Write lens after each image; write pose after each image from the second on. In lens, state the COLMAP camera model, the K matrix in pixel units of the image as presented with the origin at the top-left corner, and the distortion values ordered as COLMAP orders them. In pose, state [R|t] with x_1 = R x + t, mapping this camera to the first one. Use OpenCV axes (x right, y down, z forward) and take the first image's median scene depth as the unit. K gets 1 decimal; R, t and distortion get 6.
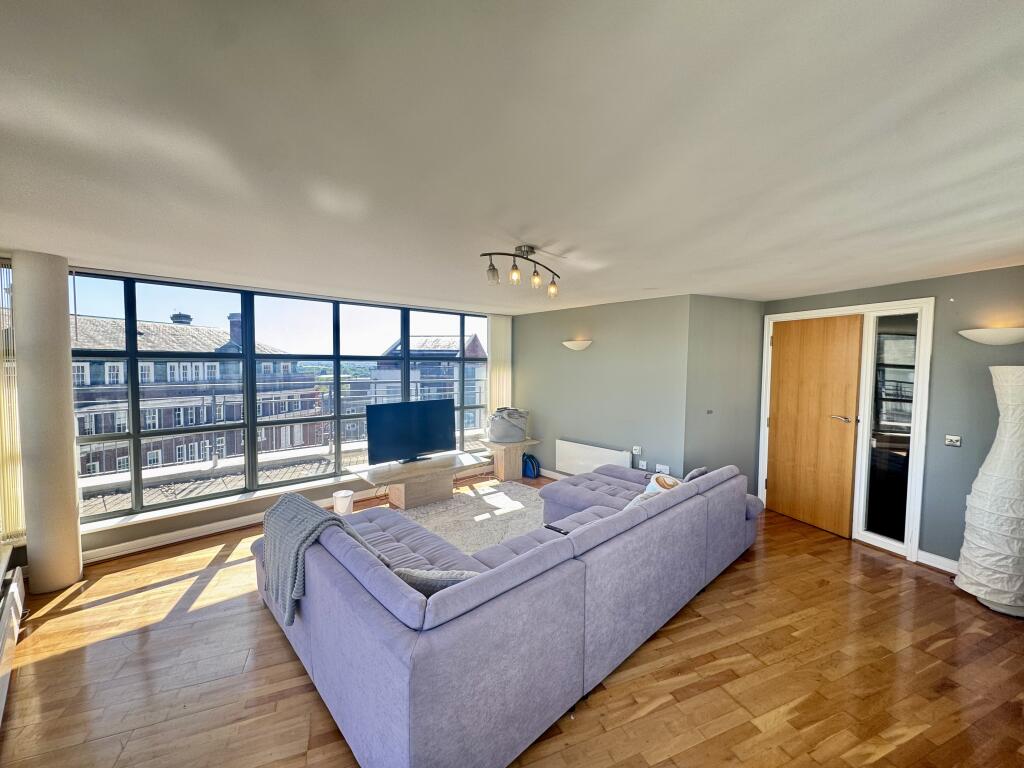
lens RADIAL K [[408.3, 0, 513.0], [0, 408.3, 382.6], [0, 0, 1]] dist [0.000286, 0.000057]
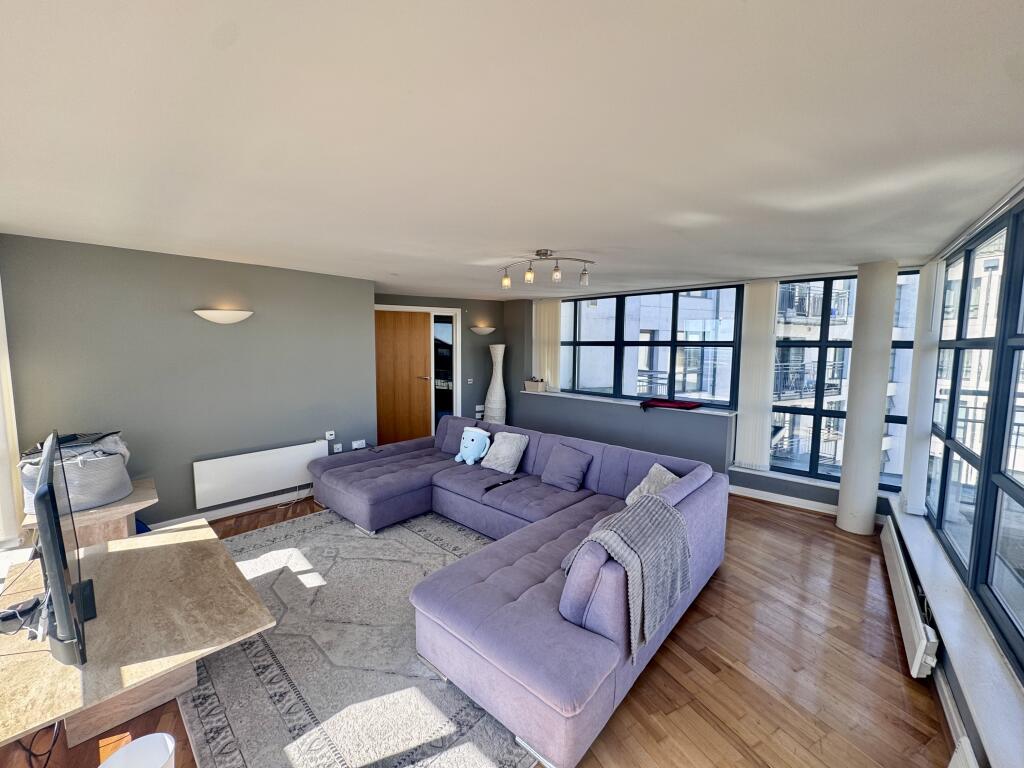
lens RADIAL K [[408.3, 0, 513.0], [0, 408.3, 382.6], [0, 0, 1]] dist [0.000286, 0.000057]
pose [[-0.077421, -0.100536, 0.991917, -0.758960], [0.036021, 0.993971, 0.103556, -0.044548], [-0.996348, 0.043747, -0.073333, 0.748755]]
